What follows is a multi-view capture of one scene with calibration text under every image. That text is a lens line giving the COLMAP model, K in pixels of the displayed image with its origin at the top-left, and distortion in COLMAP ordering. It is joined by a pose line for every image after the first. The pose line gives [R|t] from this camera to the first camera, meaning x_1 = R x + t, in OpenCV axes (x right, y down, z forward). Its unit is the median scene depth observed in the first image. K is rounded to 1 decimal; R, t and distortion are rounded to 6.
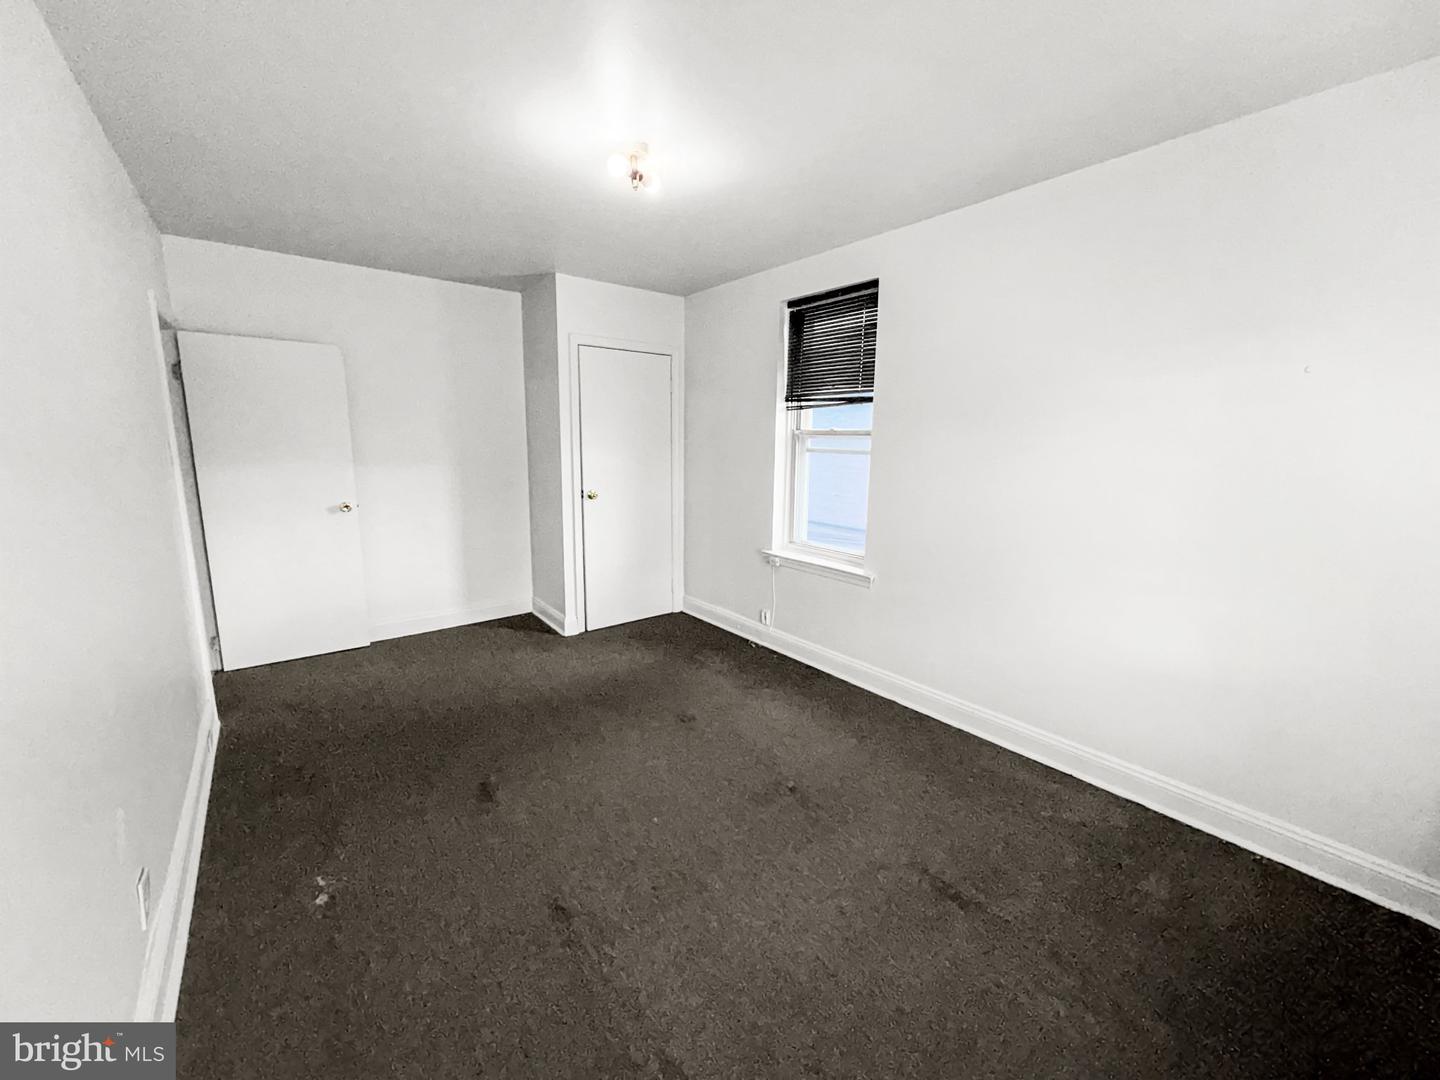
lens RADIAL K [[577.7, 0, 719.2], [0, 577.7, 535.5], [0, 0, 1]] dist [-0.001071, -0.000071]
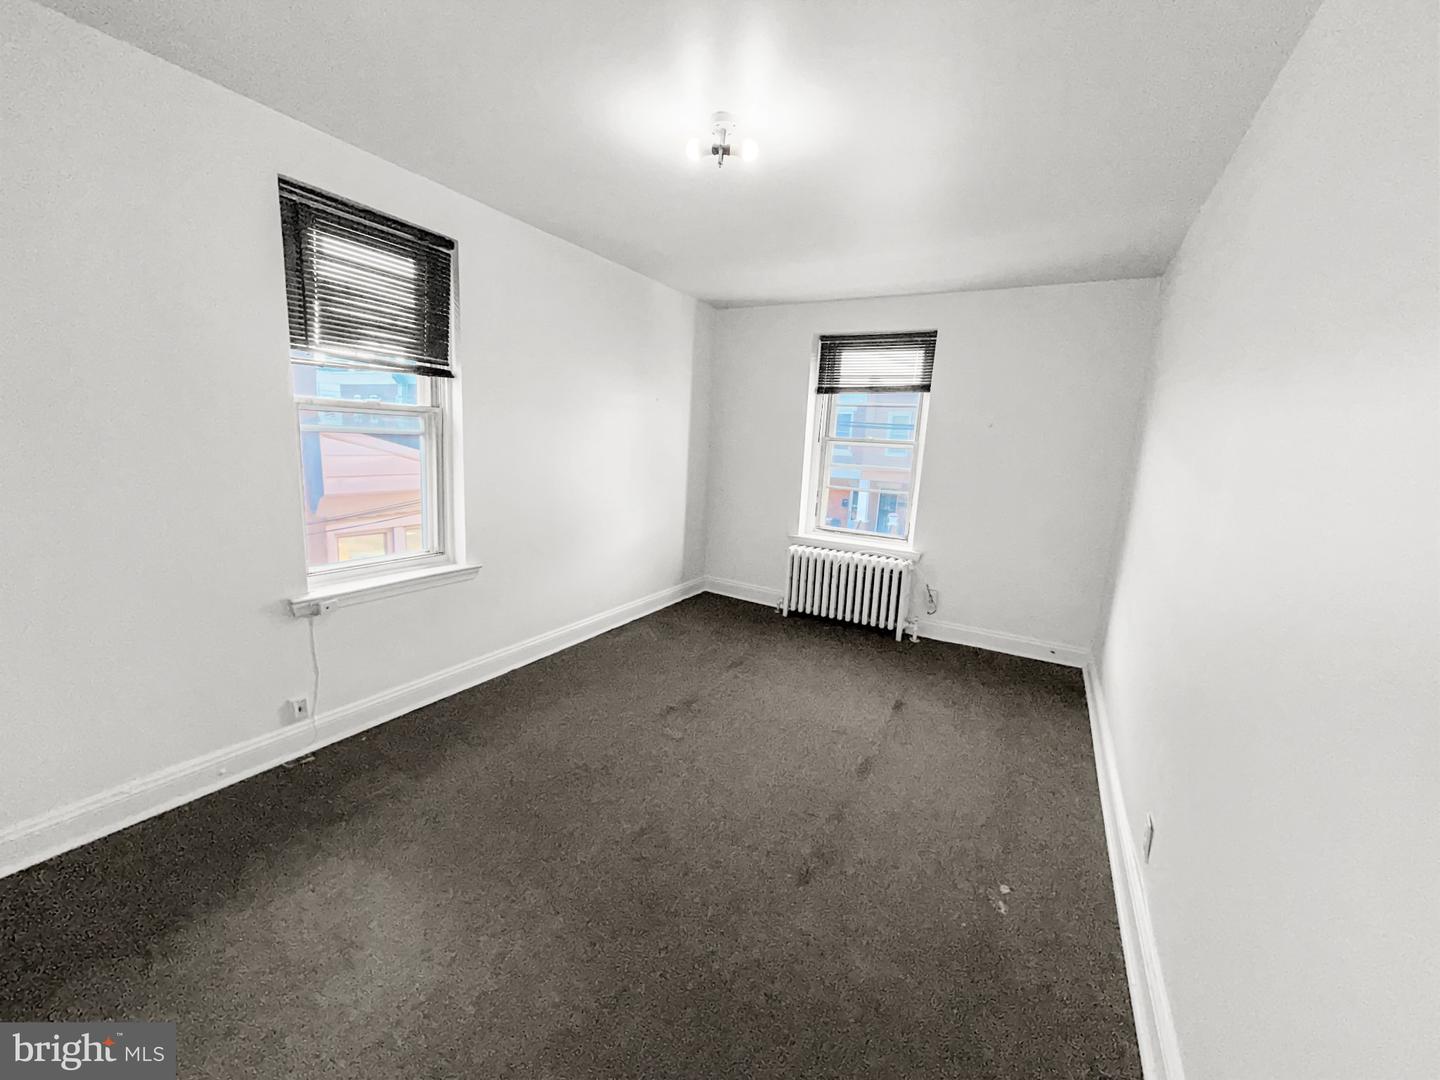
lens RADIAL K [[572.7, 0, 714.6], [0, 572.7, 538.3], [0, 0, 1]] dist [-0.000679, -0.000024]
pose [[-0.386594, -0.180503, 0.904414, -0.730153], [0.104900, 0.965689, 0.237572, -0.154481], [-0.916265, 0.186716, -0.354395, 0.966479]]
